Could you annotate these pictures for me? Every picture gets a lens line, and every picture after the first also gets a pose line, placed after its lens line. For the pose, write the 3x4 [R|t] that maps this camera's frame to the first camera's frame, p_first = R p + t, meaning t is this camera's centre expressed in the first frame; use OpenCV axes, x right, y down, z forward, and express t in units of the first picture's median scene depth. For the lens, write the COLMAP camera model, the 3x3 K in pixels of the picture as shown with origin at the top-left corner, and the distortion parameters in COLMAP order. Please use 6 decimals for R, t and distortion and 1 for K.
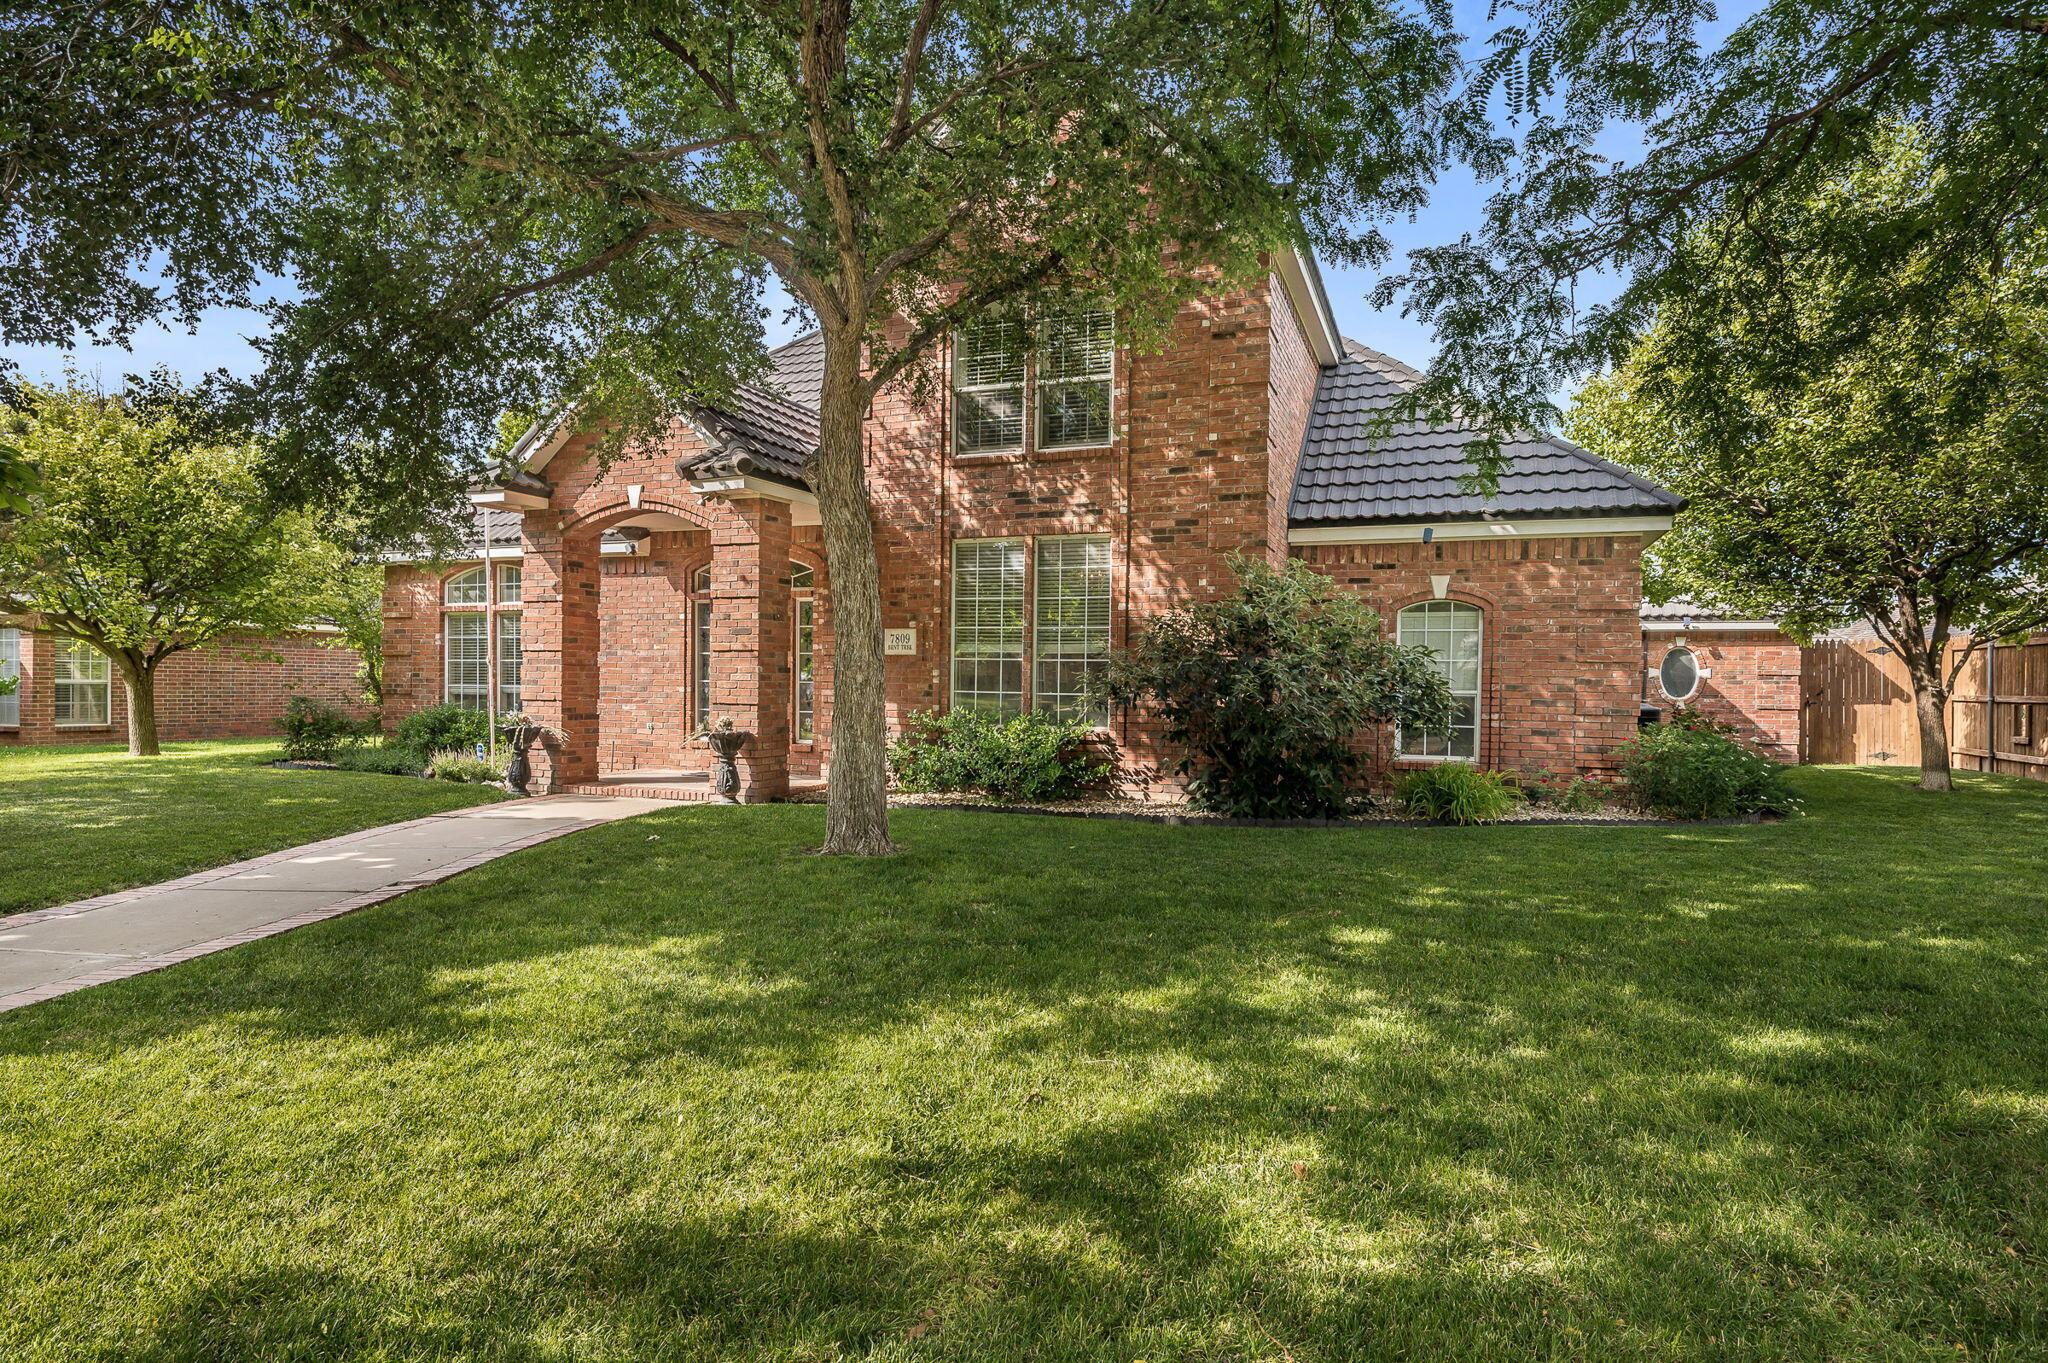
lens RADIAL K [[886.6, 0, 1012.5], [0, 886.6, 672.4], [0, 0, 1]] dist [-0.002127, 0.000183]
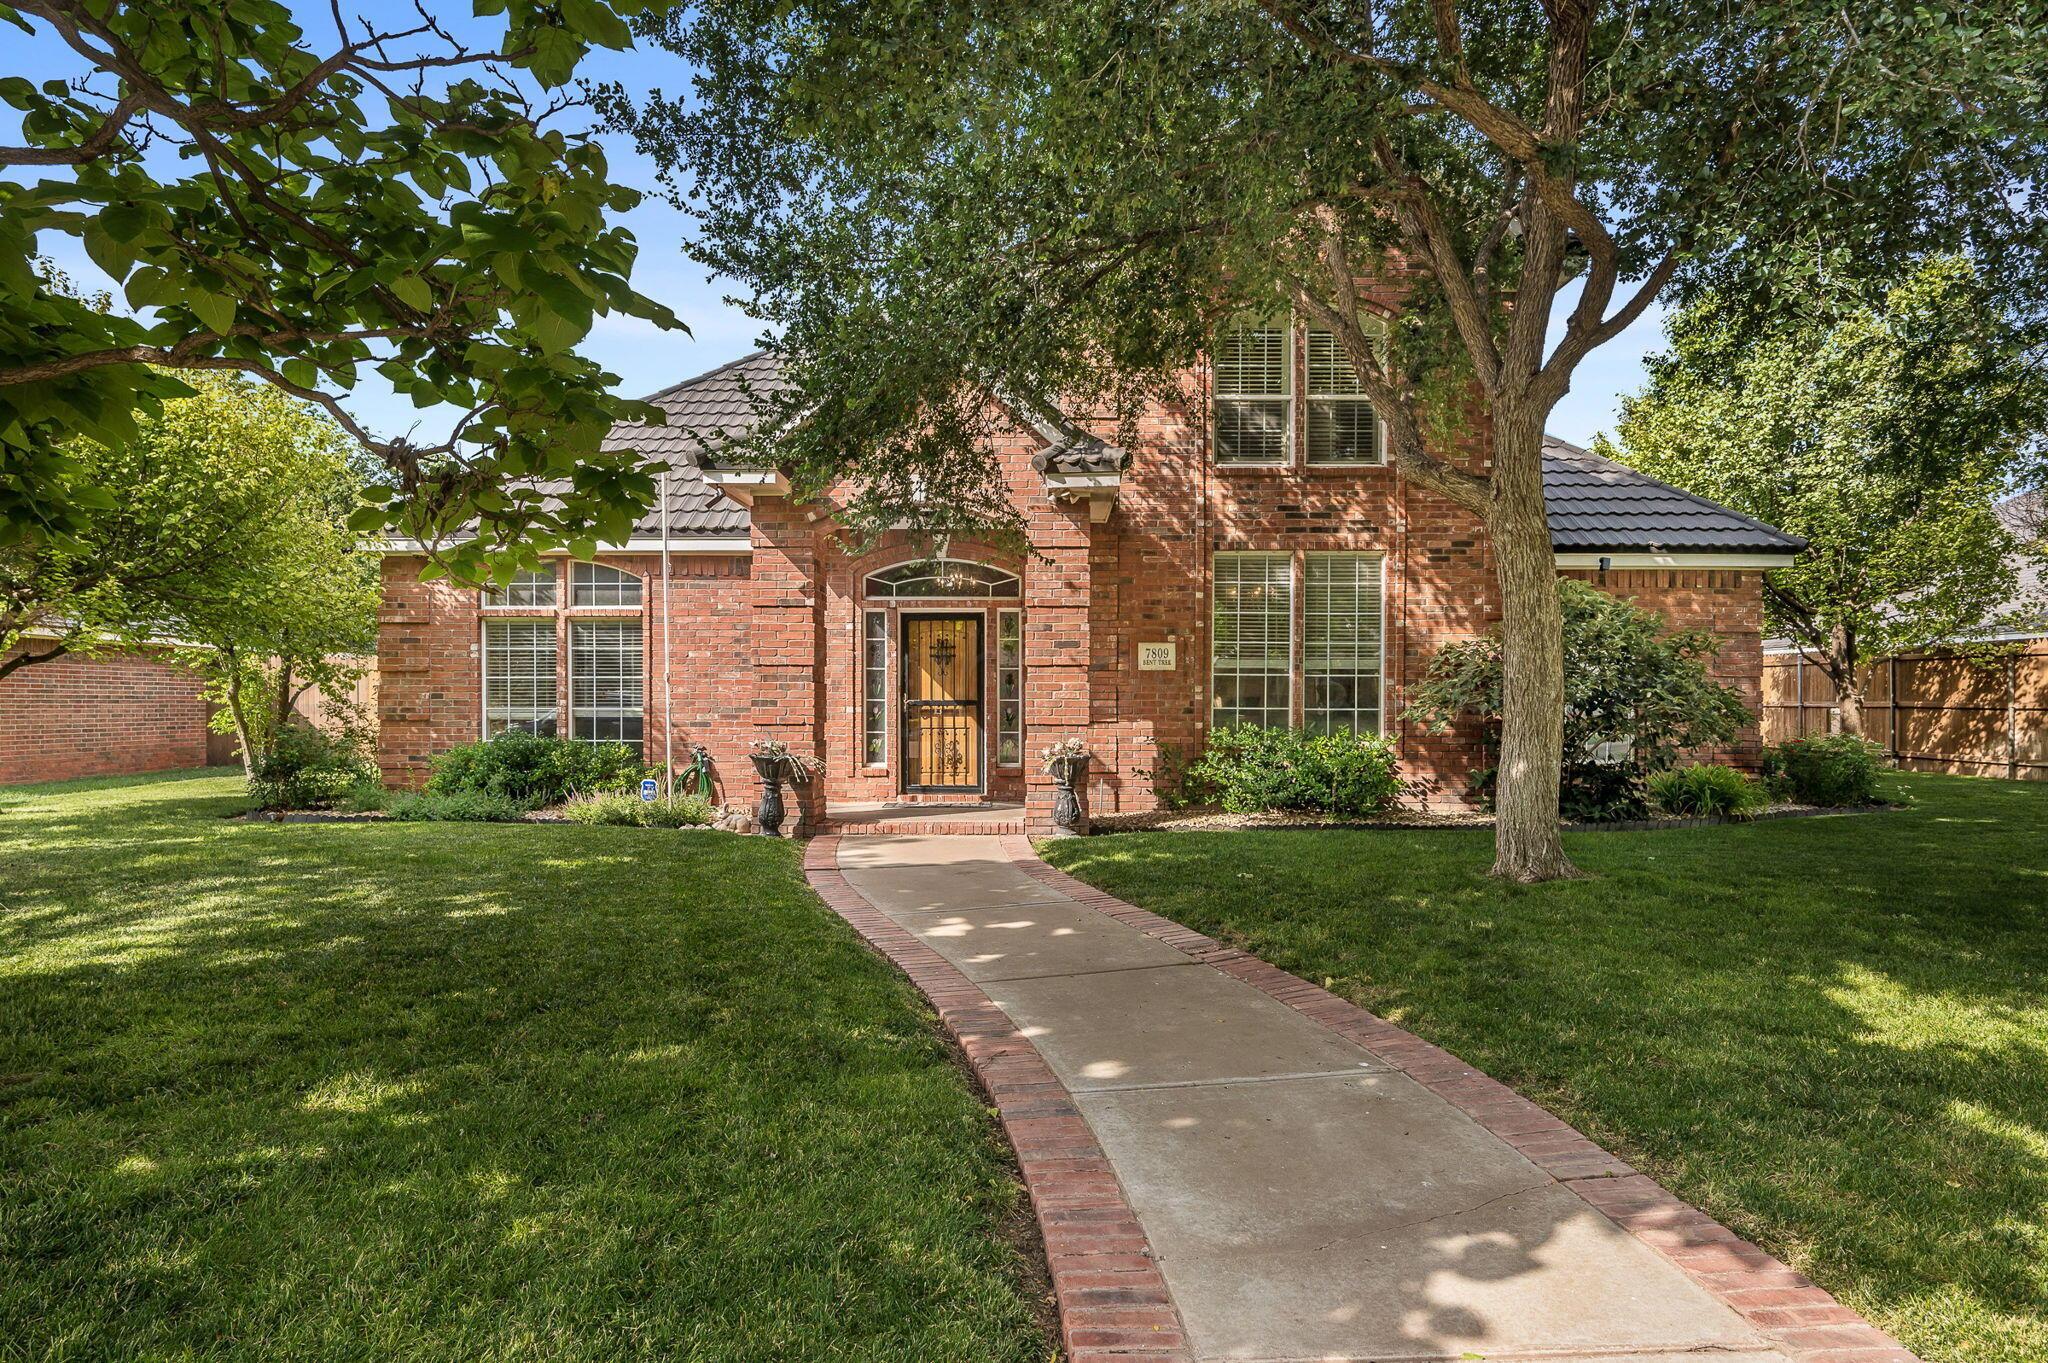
lens RADIAL K [[886.6, 0, 1021.4], [0, 886.6, 689.6], [0, 0, 1]] dist [-0.002127, 0.000183]
pose [[0.958607, -0.006156, 0.284665, -0.562641], [0.005740, 0.999981, 0.002296, -0.002100], [-0.284674, -0.000567, 0.958624, 0.136265]]
